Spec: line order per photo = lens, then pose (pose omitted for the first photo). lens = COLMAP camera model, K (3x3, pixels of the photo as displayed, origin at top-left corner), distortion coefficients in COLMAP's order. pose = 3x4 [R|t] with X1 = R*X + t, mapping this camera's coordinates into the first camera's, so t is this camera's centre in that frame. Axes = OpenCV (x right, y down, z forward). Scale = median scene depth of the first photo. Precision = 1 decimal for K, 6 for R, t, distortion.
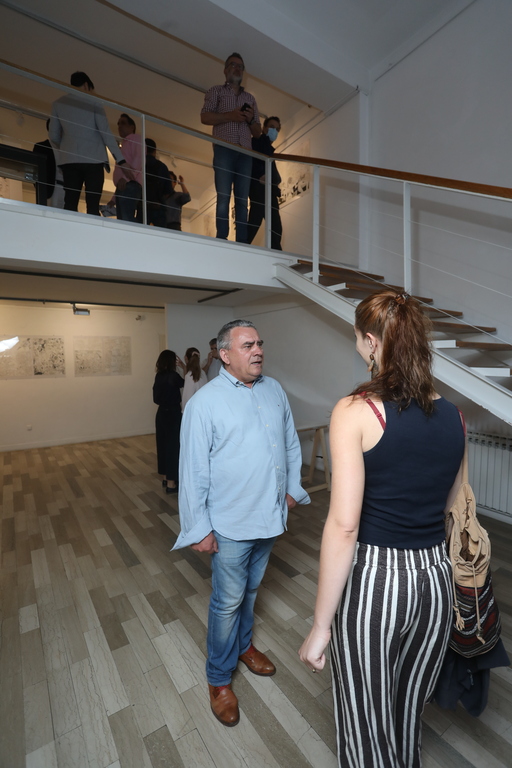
lens RADIAL K [[370.7, 0, 244.3], [0, 370.7, 374.6], [0, 0, 1]] dist [-0.021435, 0.002983]
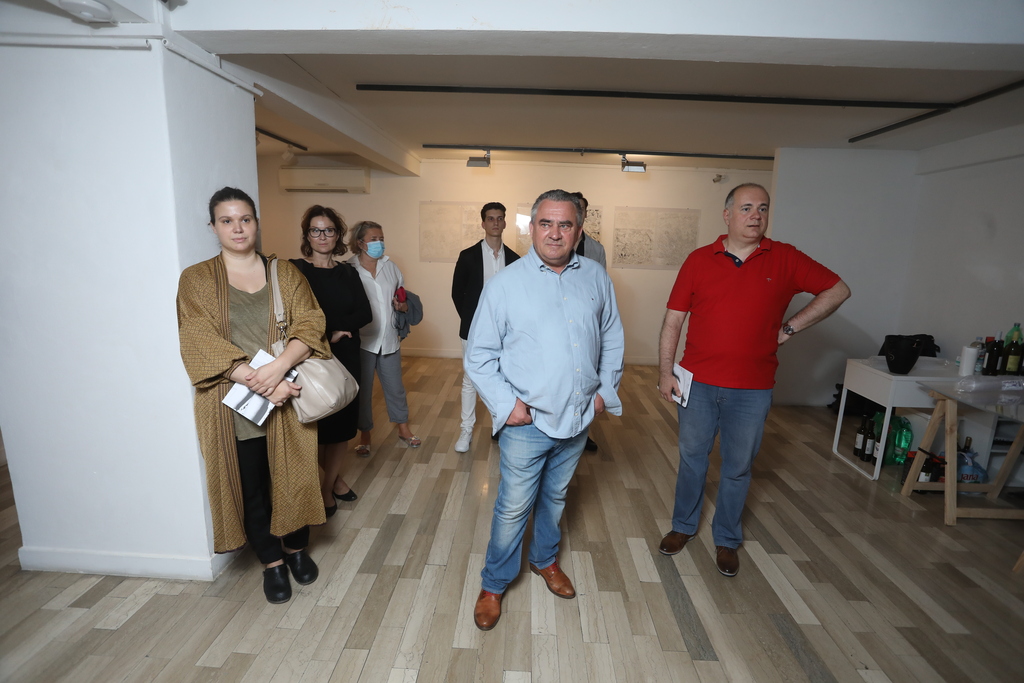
lens RADIAL K [[494.3, 0, 504.0], [0, 494.3, 332.2], [0, 0, 1]] dist [-0.021435, 0.002983]
pose [[0.809691, 0.150313, -0.567280, -0.100194], [-0.076058, 0.985367, 0.152534, -0.000463], [0.581907, -0.080359, 0.809275, 0.161909]]
